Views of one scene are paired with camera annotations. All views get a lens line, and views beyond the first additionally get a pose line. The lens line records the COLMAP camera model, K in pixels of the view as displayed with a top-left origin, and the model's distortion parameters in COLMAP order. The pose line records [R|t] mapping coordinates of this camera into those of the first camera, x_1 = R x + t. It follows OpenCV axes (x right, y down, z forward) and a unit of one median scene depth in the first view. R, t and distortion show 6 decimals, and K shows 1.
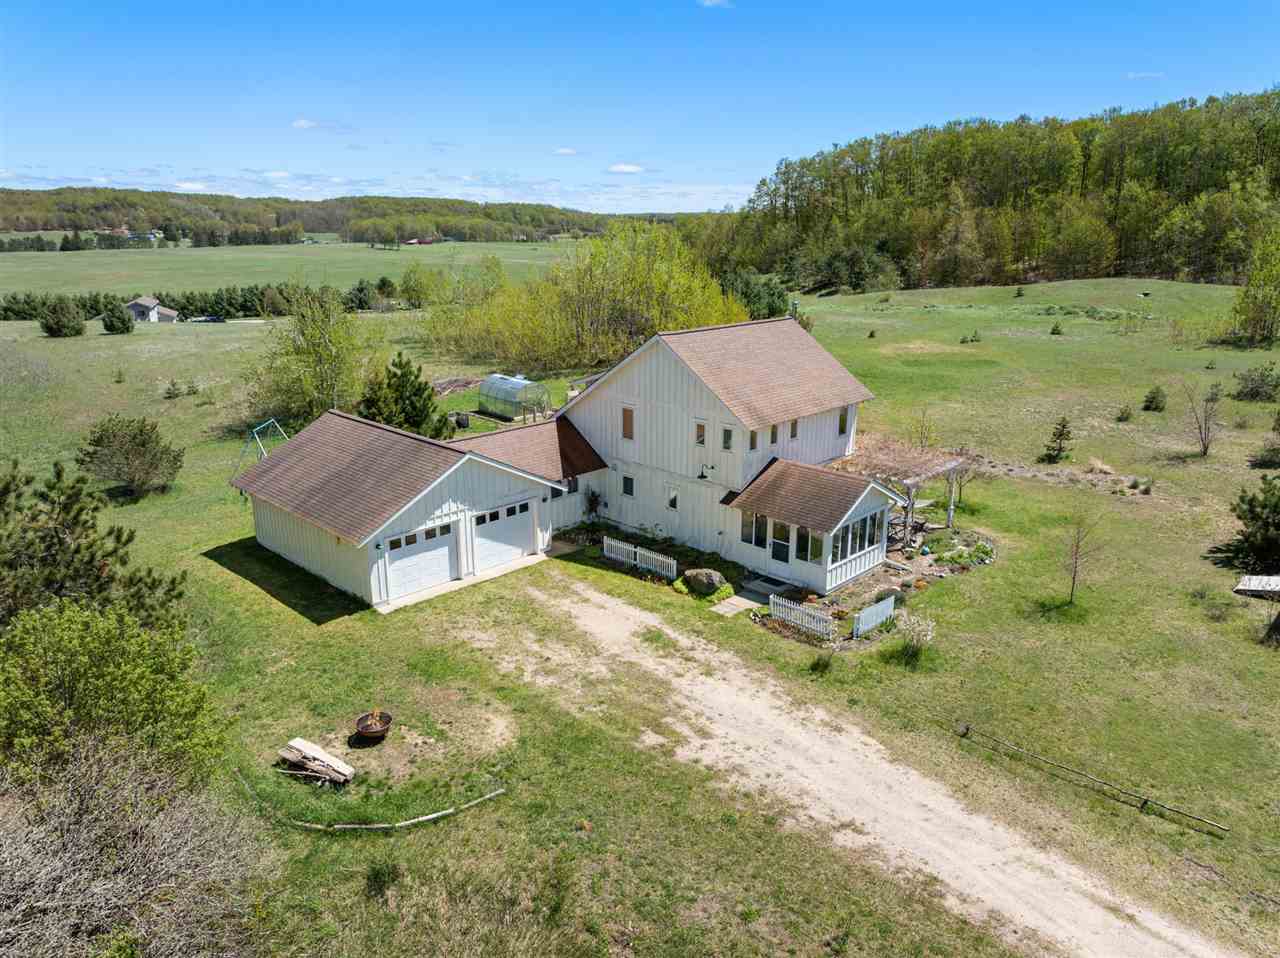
lens RADIAL K [[904.5, 0, 640.0], [0, 904.5, 479.0], [0, 0, 1]] dist [-0.043130, 0.002959]
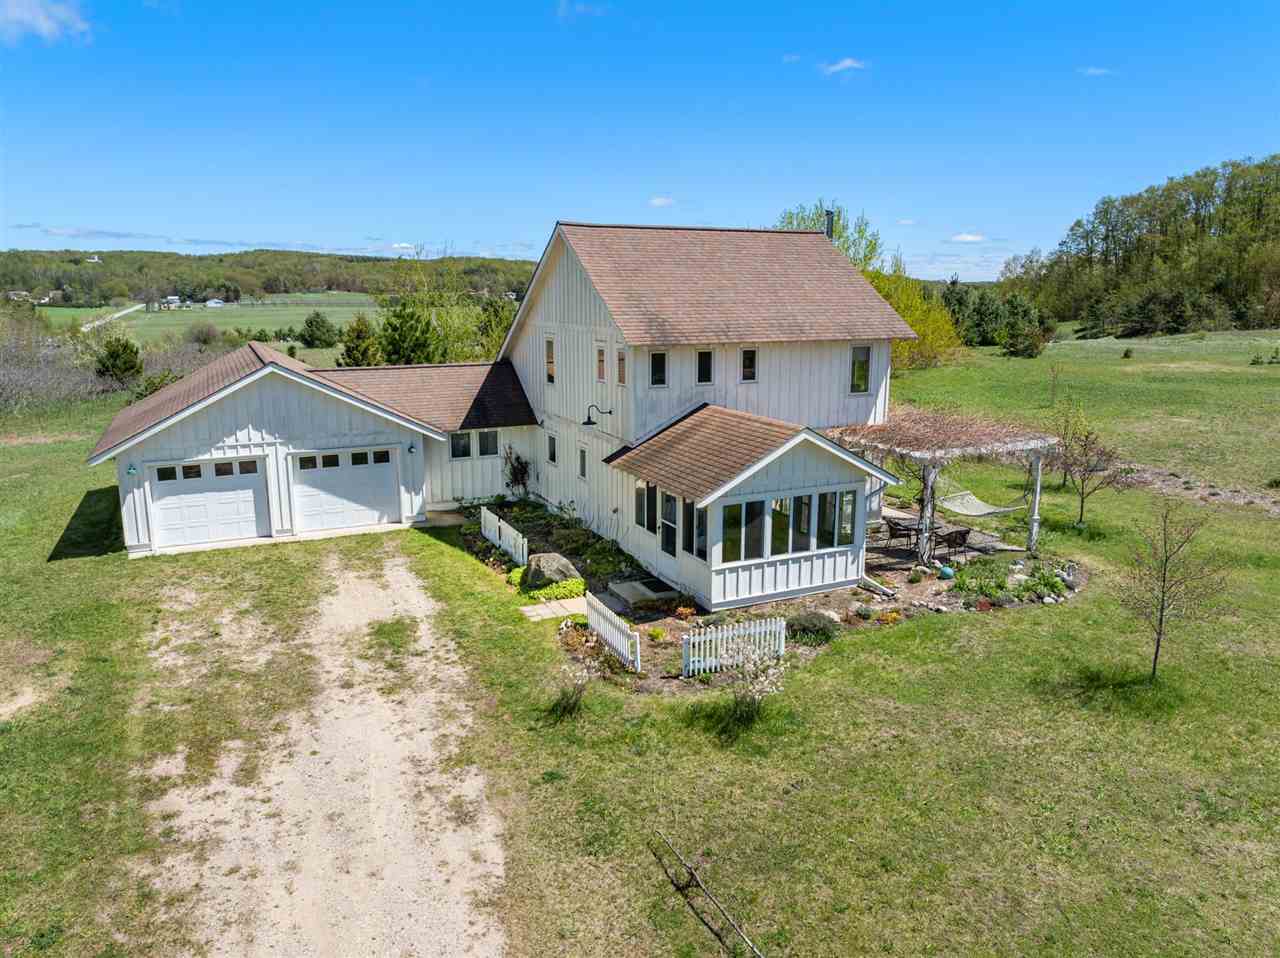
lens RADIAL K [[904.5, 0, 640.0], [0, 904.5, 479.0], [0, 0, 1]] dist [-0.043130, 0.002959]
pose [[0.937170, 0.070871, -0.341599, 0.350831], [-0.096166, 0.993693, -0.057670, 0.077371], [0.335357, 0.086896, 0.938075, 0.395040]]
